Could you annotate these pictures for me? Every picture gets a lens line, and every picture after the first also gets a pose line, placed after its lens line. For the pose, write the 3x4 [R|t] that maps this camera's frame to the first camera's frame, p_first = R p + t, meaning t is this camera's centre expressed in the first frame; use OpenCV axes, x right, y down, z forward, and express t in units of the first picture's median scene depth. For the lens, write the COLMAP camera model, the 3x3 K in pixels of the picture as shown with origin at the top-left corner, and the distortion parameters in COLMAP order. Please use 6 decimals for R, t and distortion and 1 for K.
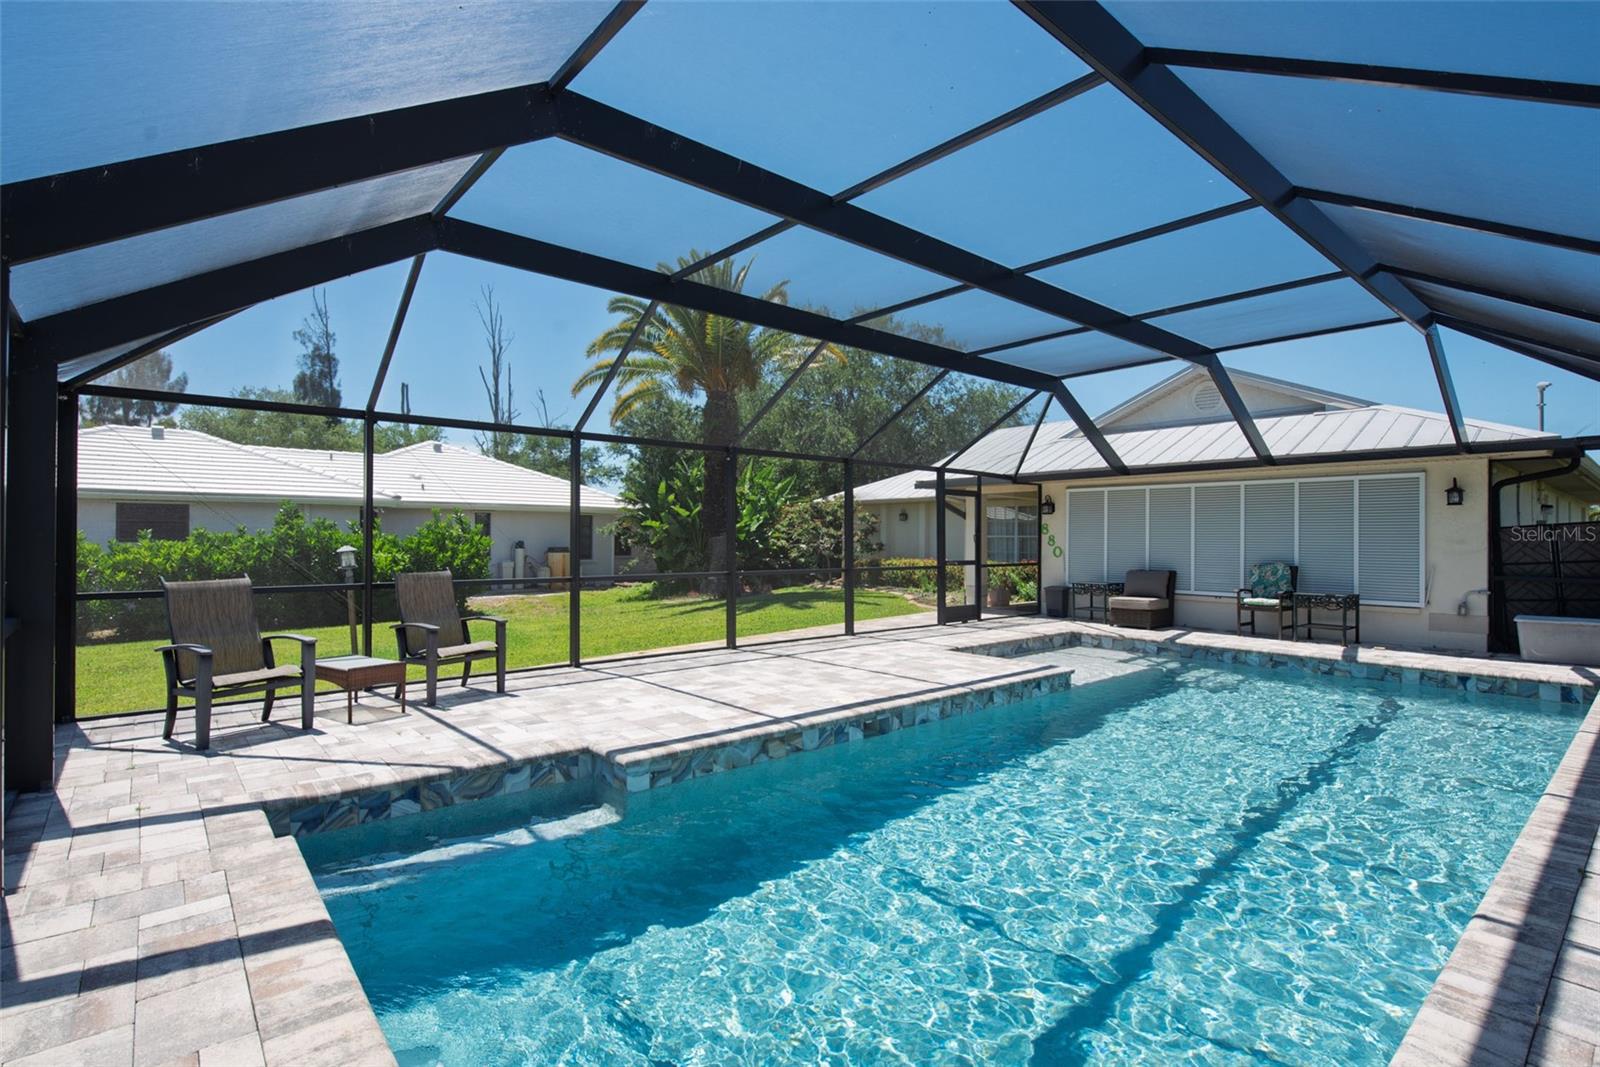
lens RADIAL K [[771.2, 0, 800.0], [0, 771.2, 533.5], [0, 0, 1]] dist [-0.005248, -0.000465]
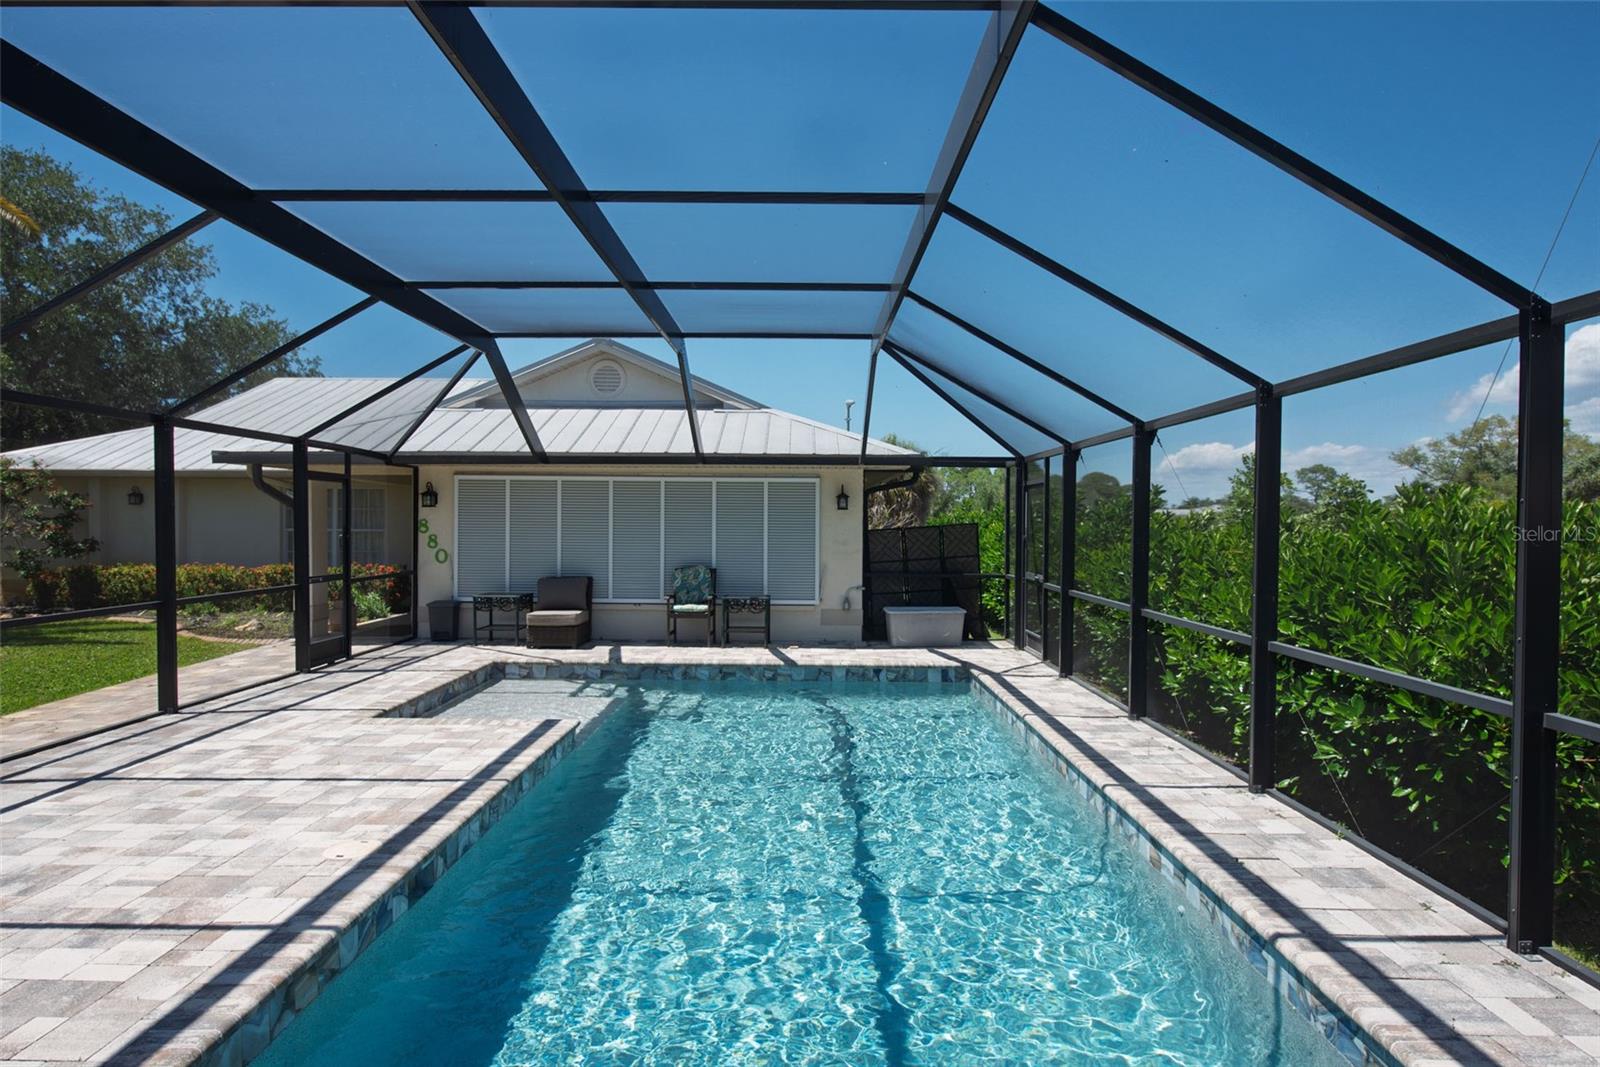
lens RADIAL K [[902.9, 0, 800.0], [0, 902.9, 533.5], [0, 0, 1]] dist [-0.002682, -0.002248]
pose [[0.659288, -0.008985, 0.751837, -0.144505], [-0.008465, 0.999777, 0.019371, -0.025878], [-0.751843, -0.019135, 0.659065, 0.185056]]
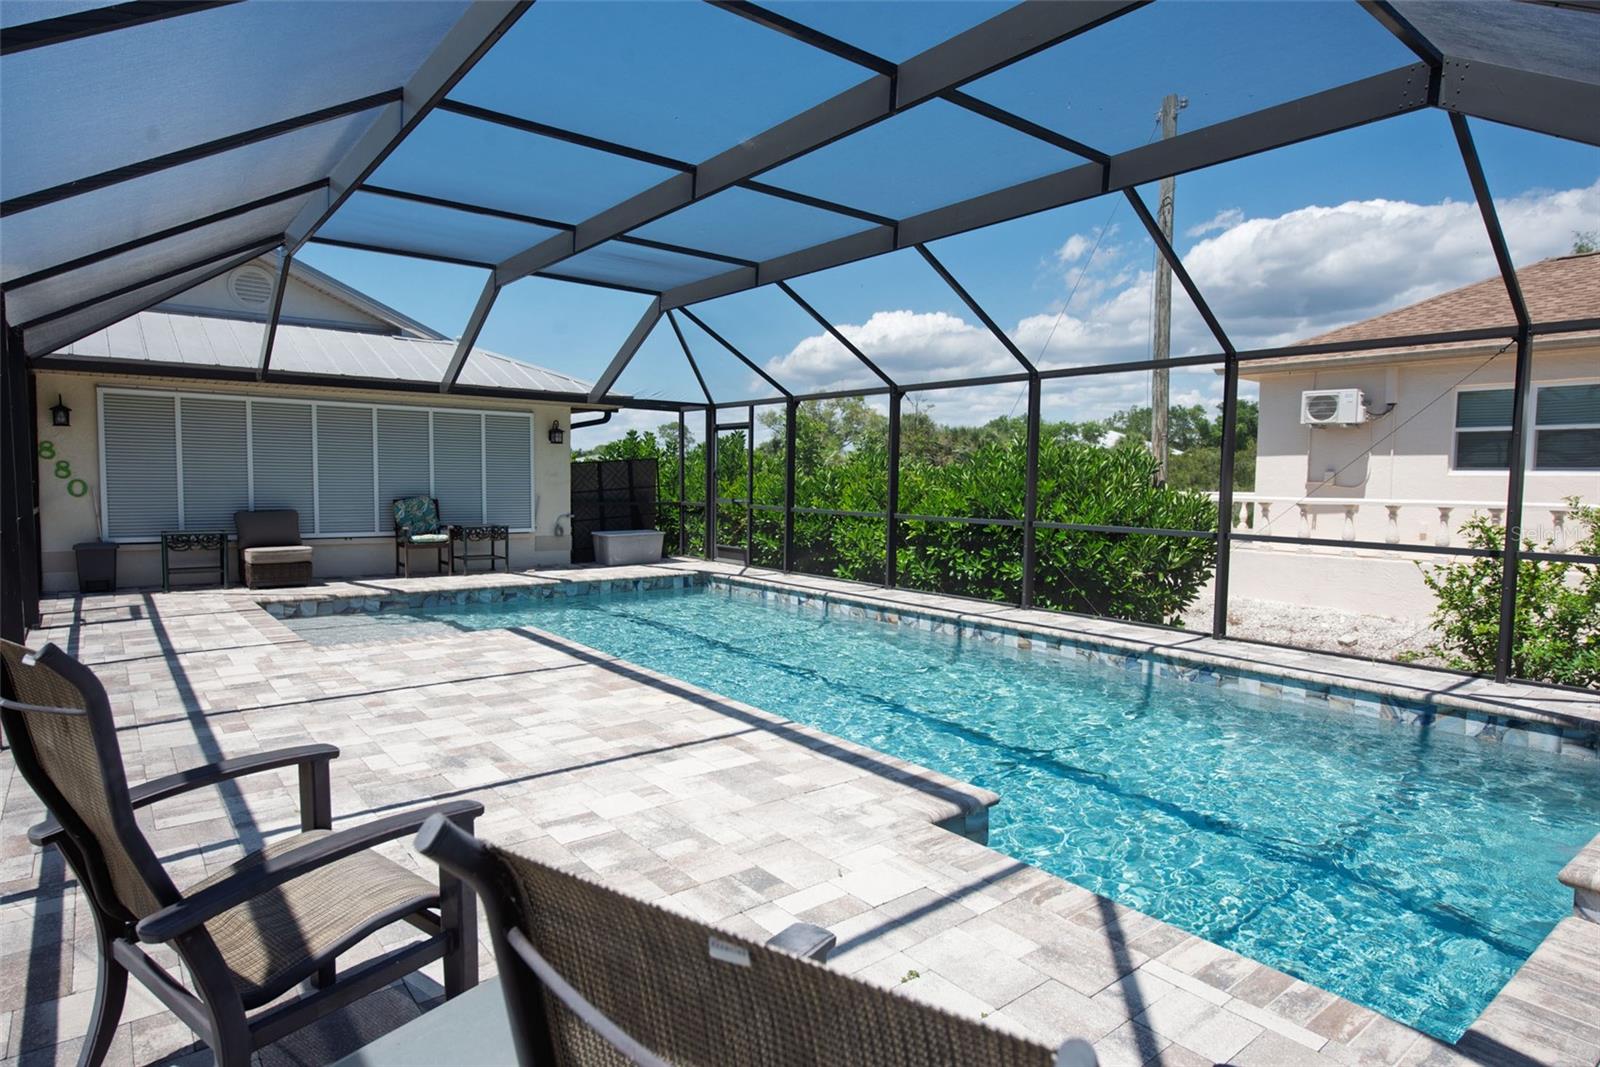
lens RADIAL K [[887.3, 0, 802.8], [0, 887.3, 532.7], [0, 0, 1]] dist [-0.001033, 0.000027]
pose [[0.041392, -0.065984, 0.996962, -0.473427], [-0.018503, 0.997595, 0.066794, 0.001750], [-0.998972, -0.021211, 0.040071, 0.527775]]
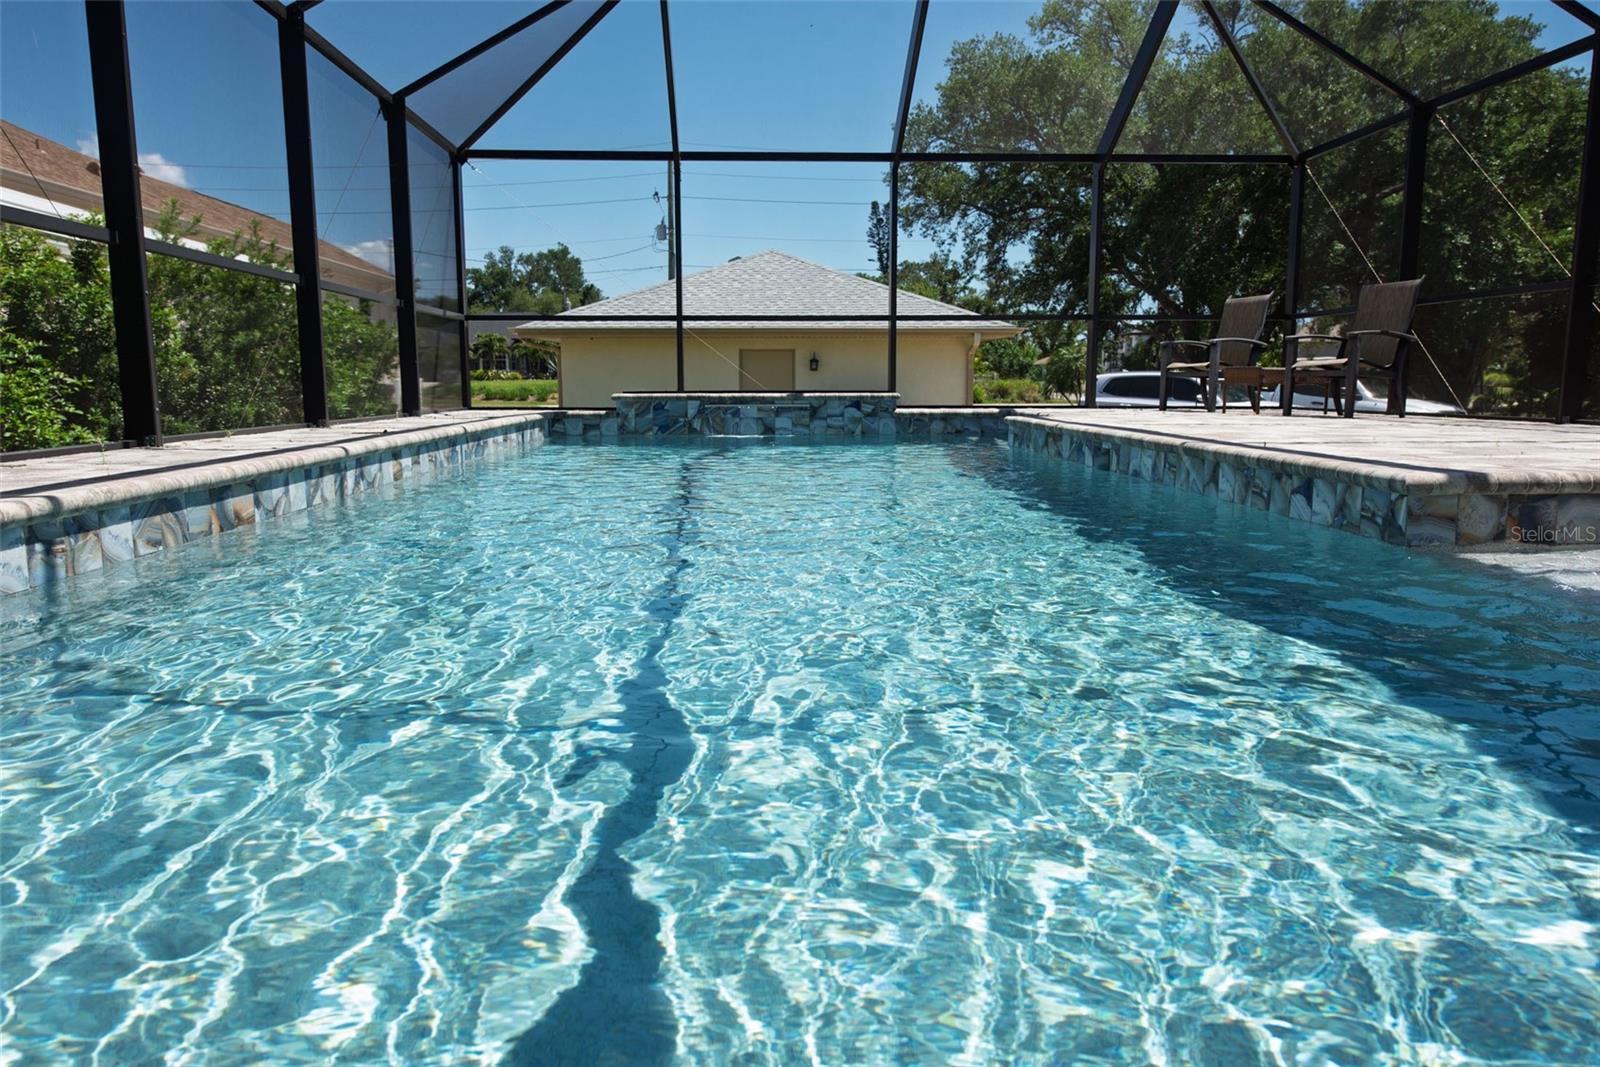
lens RADIAL K [[1111.8, 0, 800.0], [0, 1111.8, 533.5], [0, 0, 1]] dist [0.003984, 0.000545]
pose [[-0.623786, 0.109975, -0.773820, 0.645342], [0.008300, 0.990928, 0.134140, 0.112932], [0.781551, 0.077252, -0.619039, 0.853864]]
